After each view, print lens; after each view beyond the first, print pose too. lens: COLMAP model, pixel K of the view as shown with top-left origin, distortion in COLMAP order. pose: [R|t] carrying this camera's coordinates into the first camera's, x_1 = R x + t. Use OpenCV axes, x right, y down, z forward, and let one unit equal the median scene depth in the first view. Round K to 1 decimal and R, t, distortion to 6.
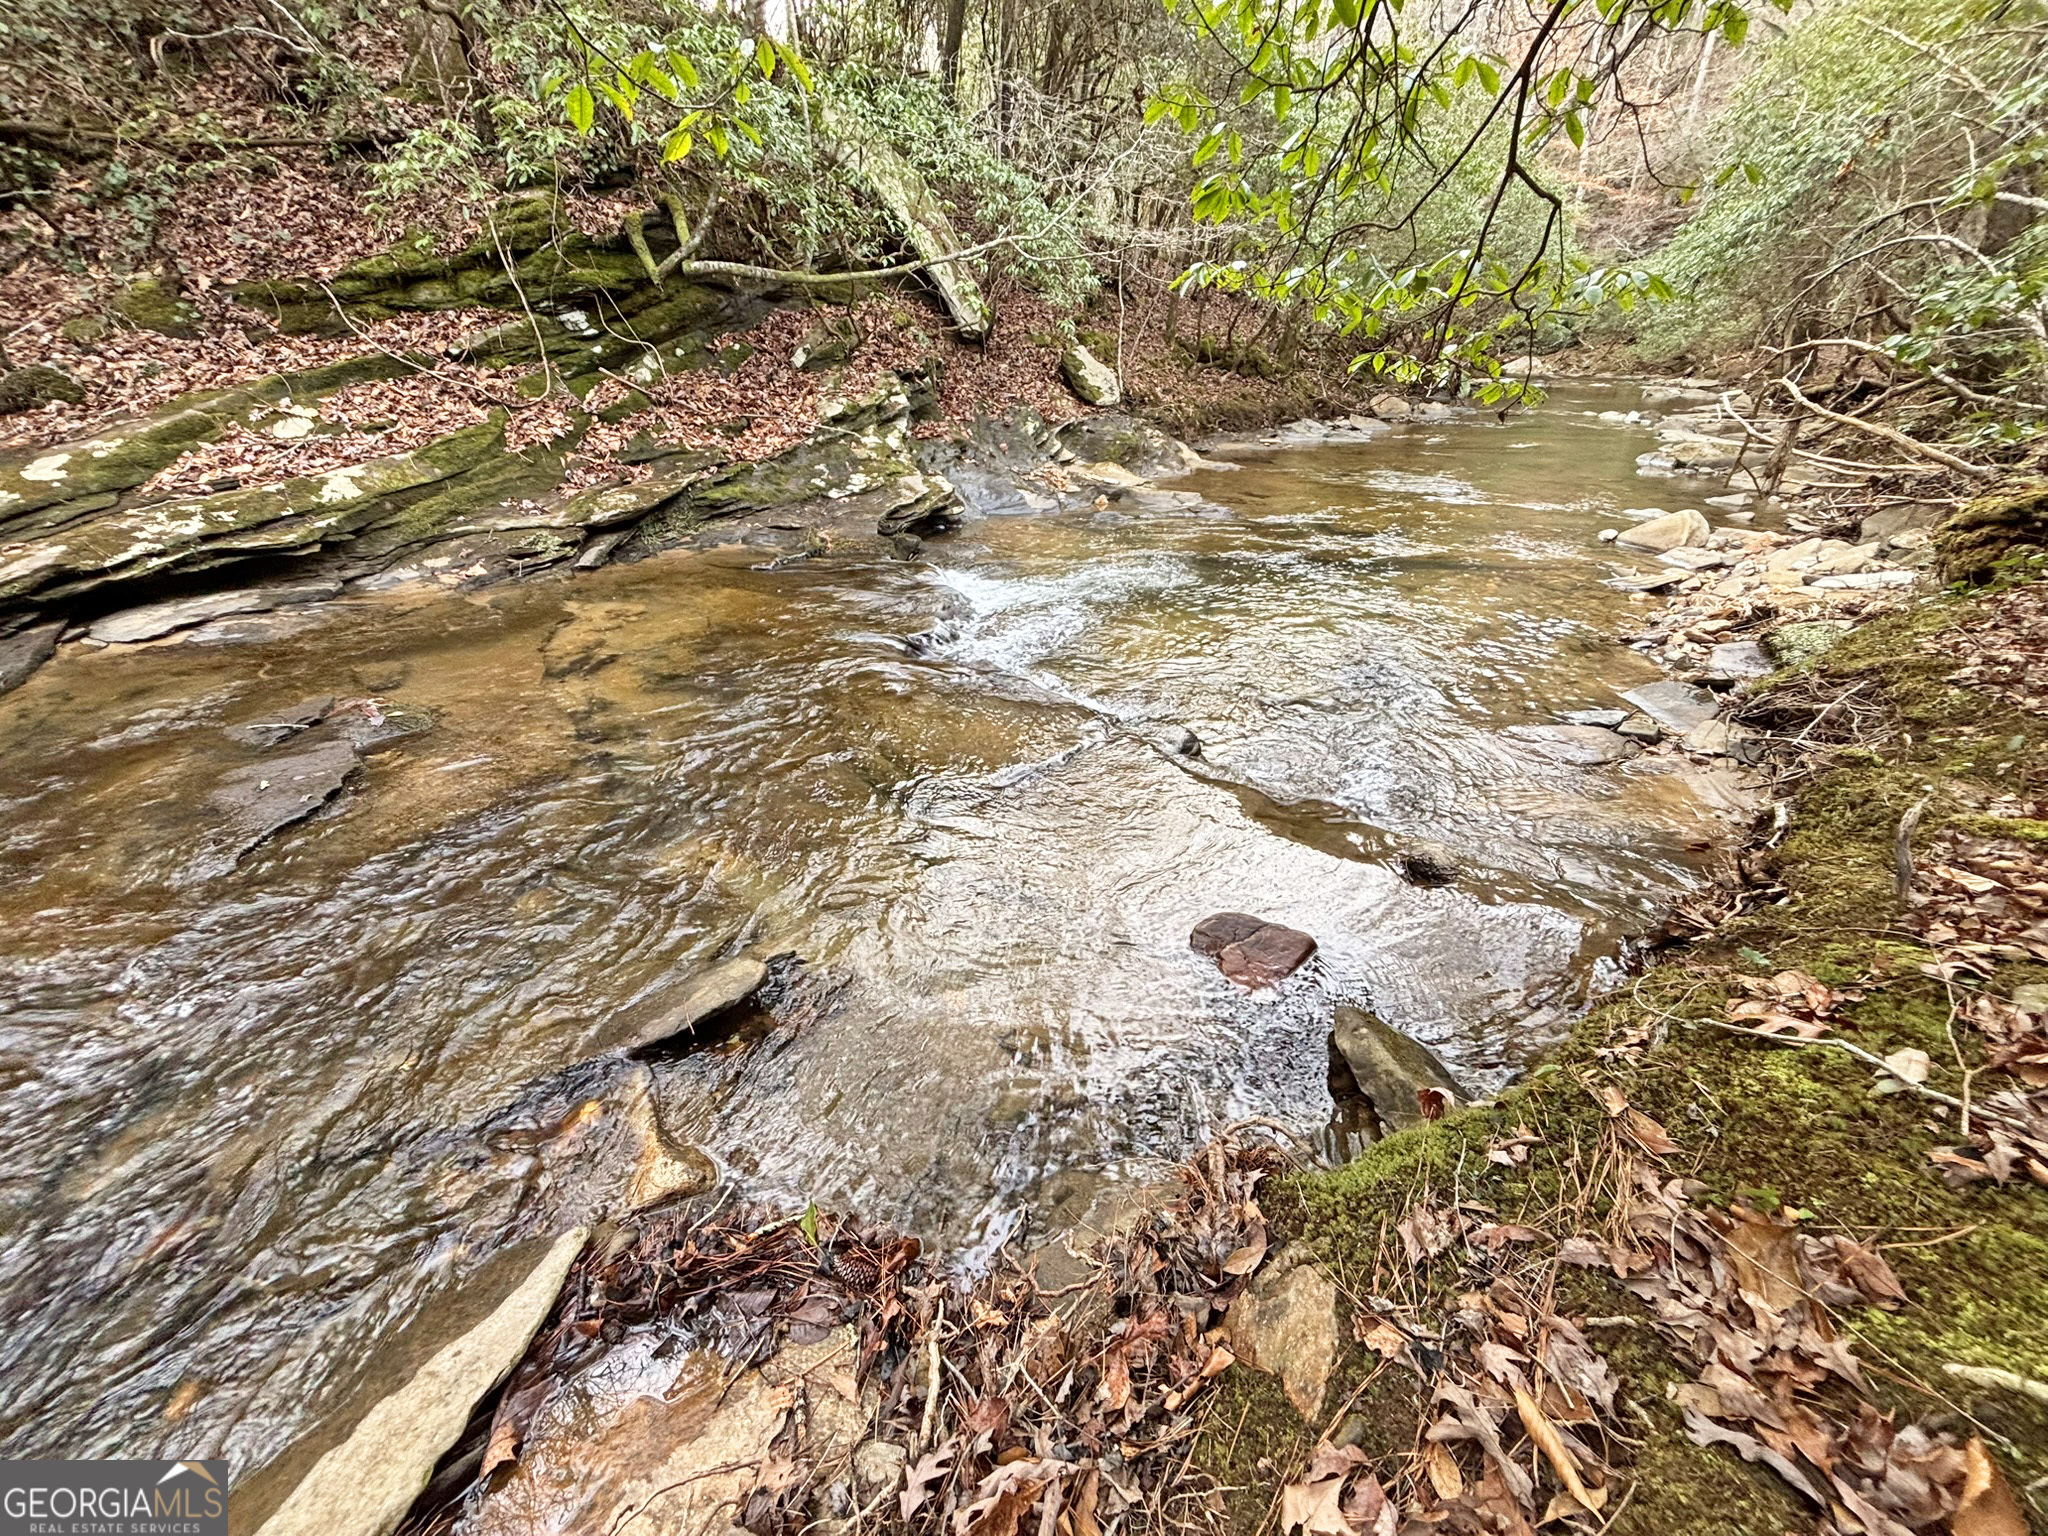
lens RADIAL K [[820.3, 0, 1024.0], [0, 820.3, 768.0], [0, 0, 1]] dist [-0.016352, 0.010220]
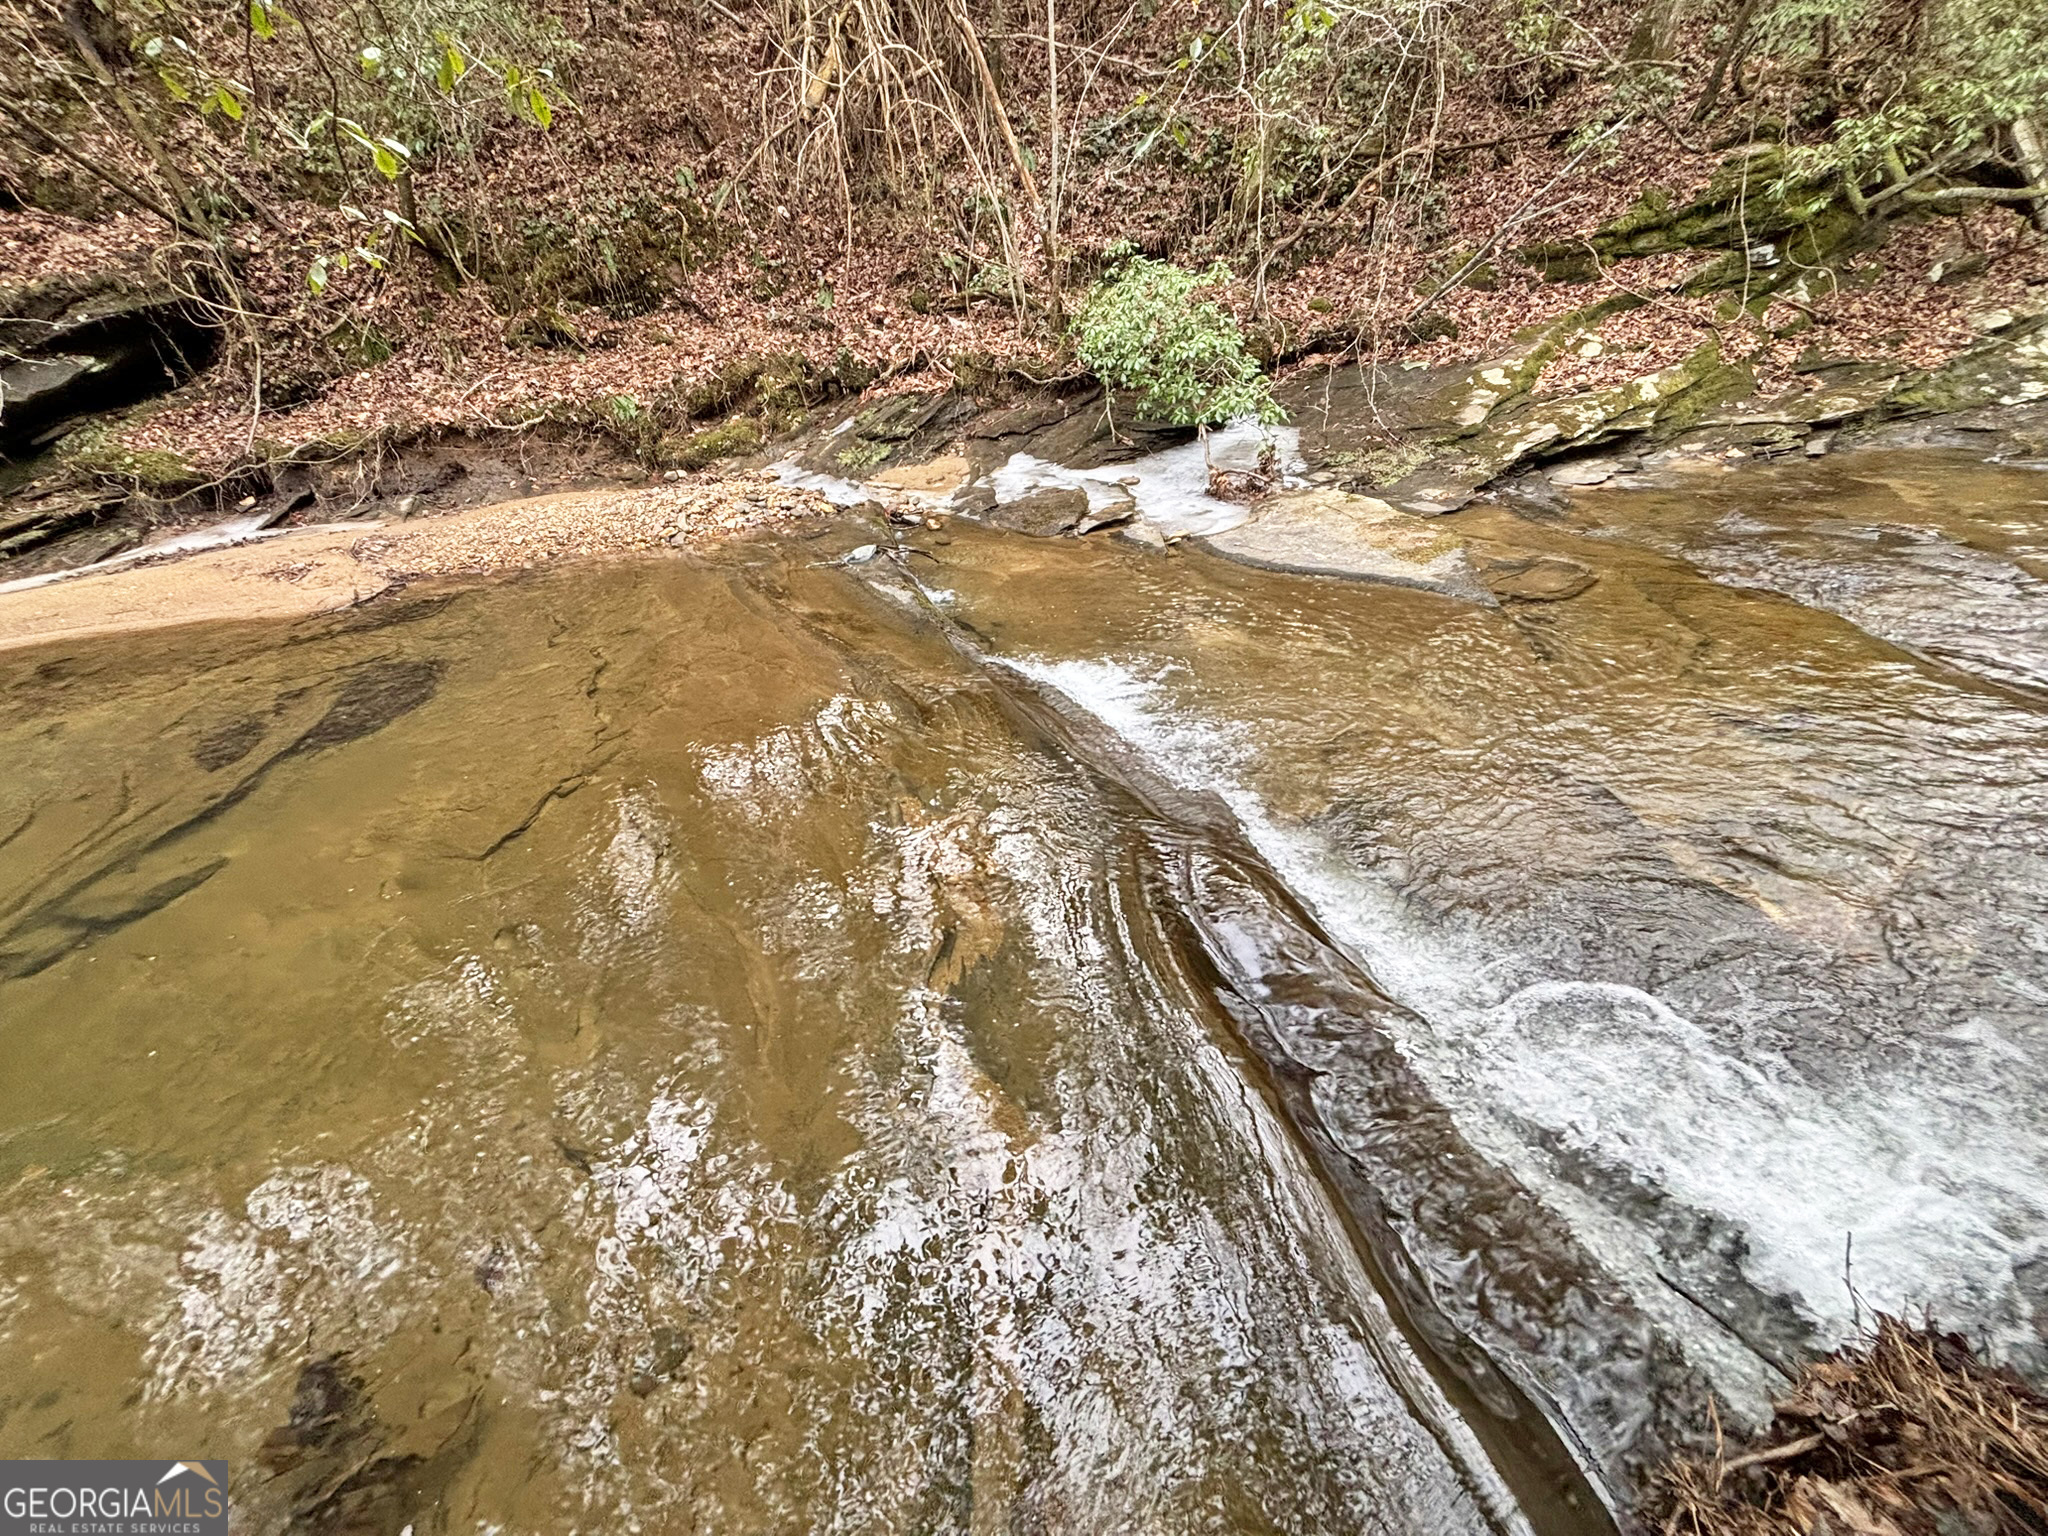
lens RADIAL K [[822.6, 0, 1023.8], [0, 822.6, 780.9], [0, 0, 1]] dist [-0.009272, 0.000693]
pose [[0.830995, 0.225069, -0.508715, -0.820078], [-0.183725, 0.974223, 0.130903, 0.319788], [0.525064, -0.015316, 0.850925, -0.763659]]
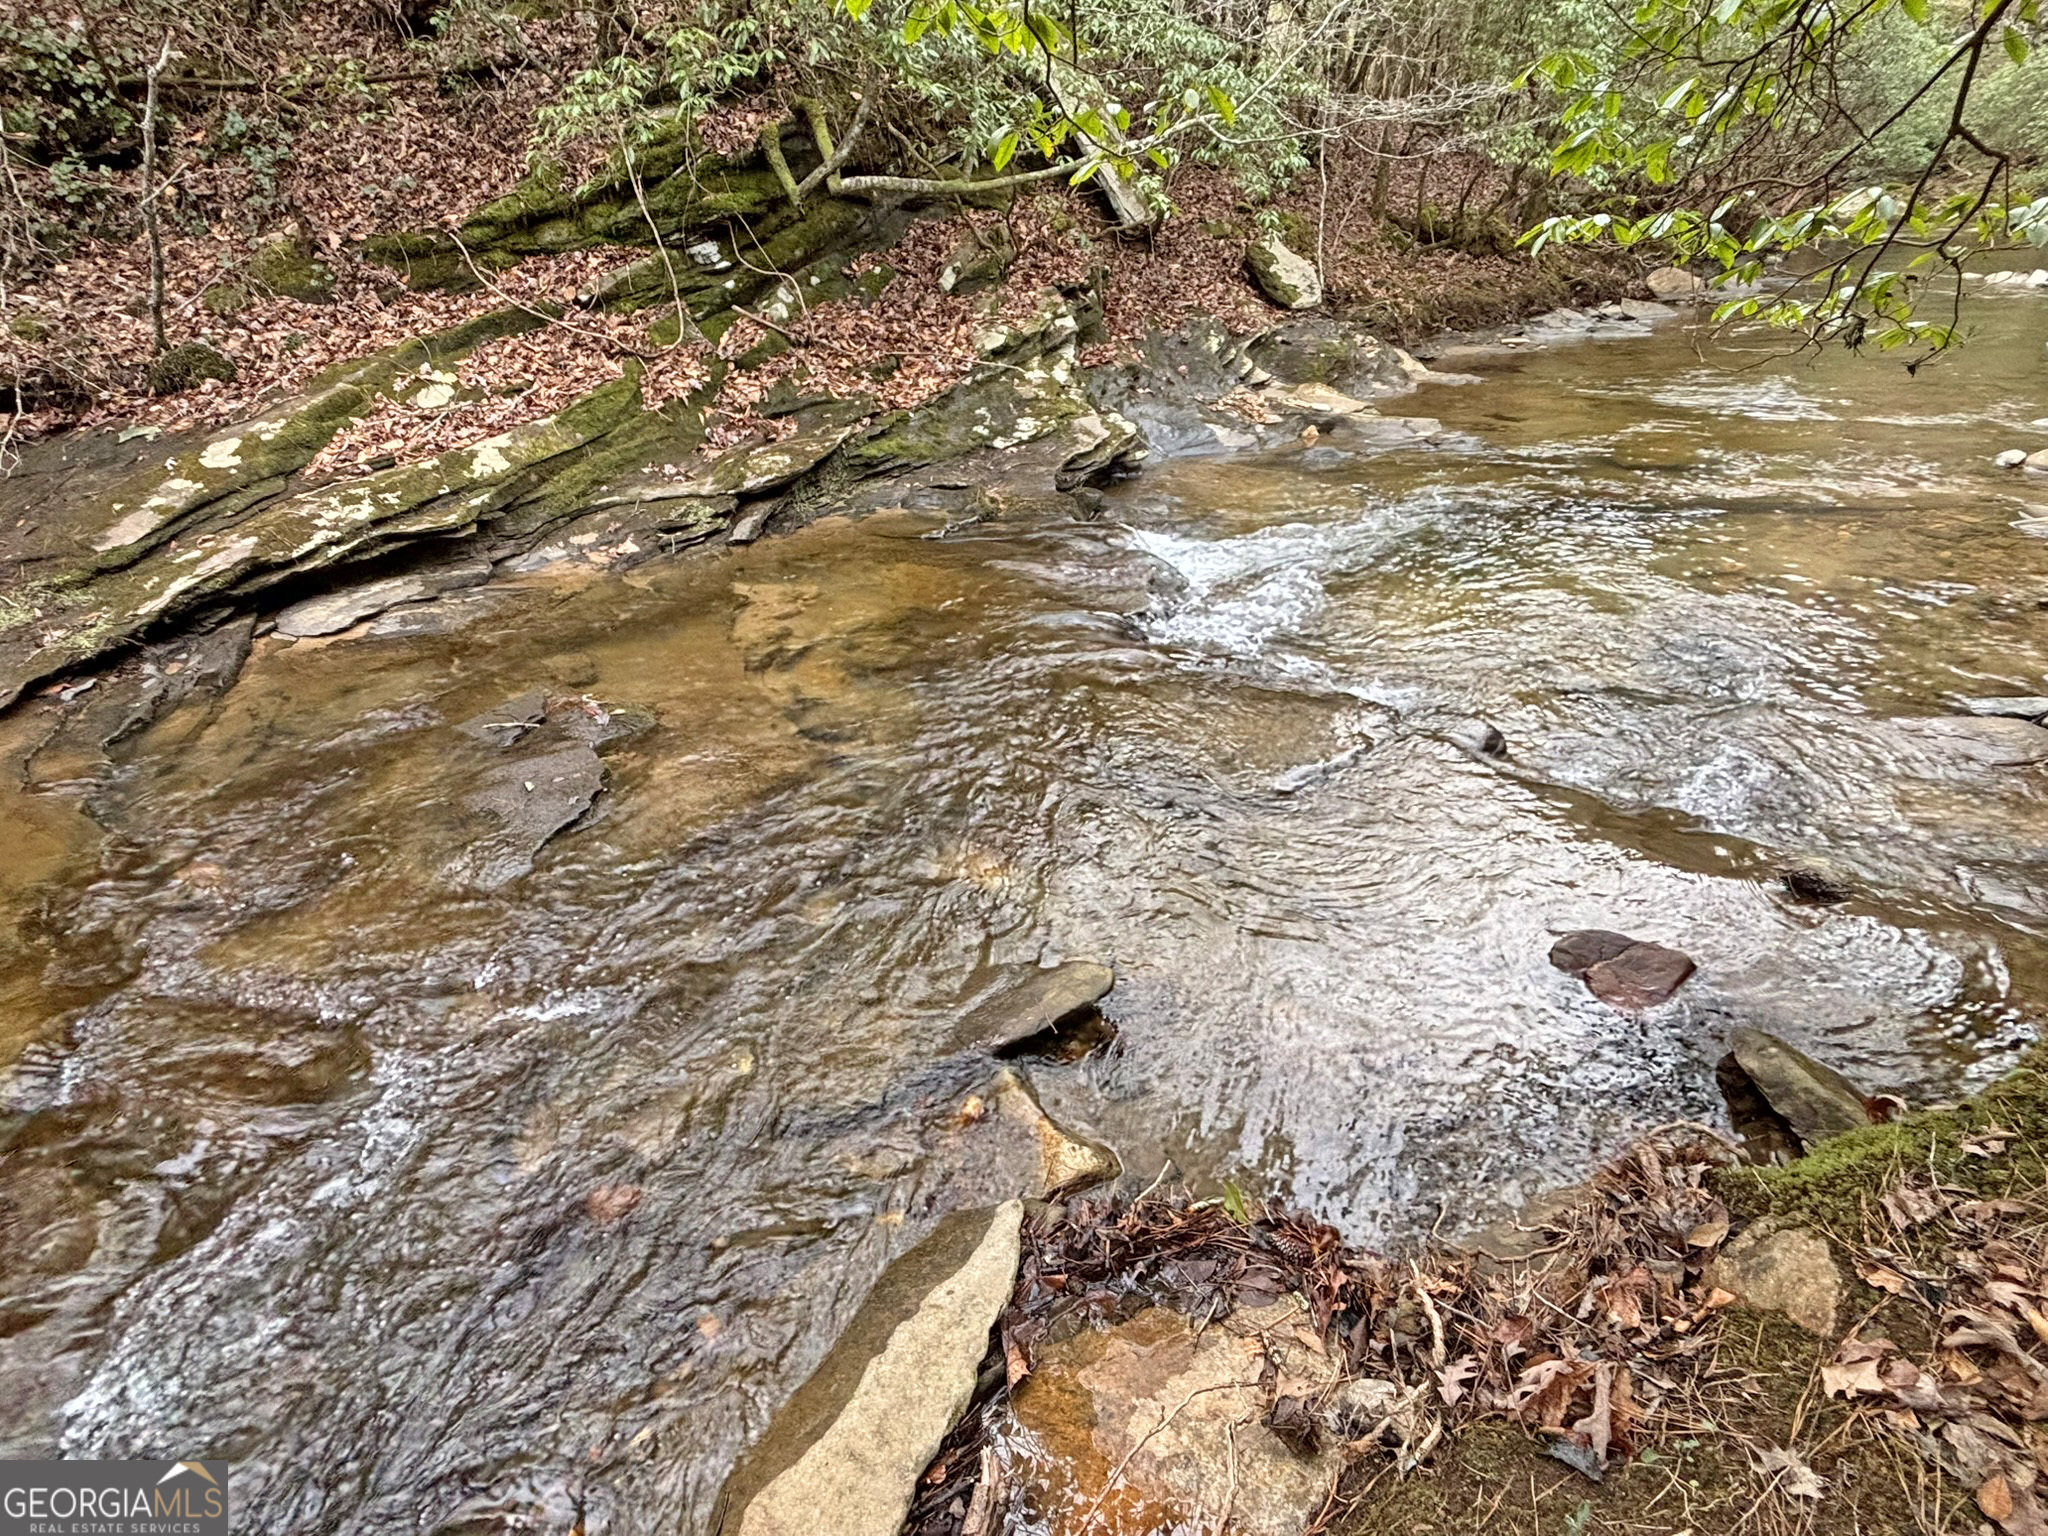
lens RADIAL K [[1064.7, 0, 1024.0], [0, 1064.7, 768.0], [0, 0, 1]] dist [-0.002076, 0.003617]
pose [[0.993496, 0.000422, -0.113867, -0.104005], [-0.000381, 1.000000, 0.000387, -0.001081], [0.113867, -0.000341, 0.993496, -0.108343]]
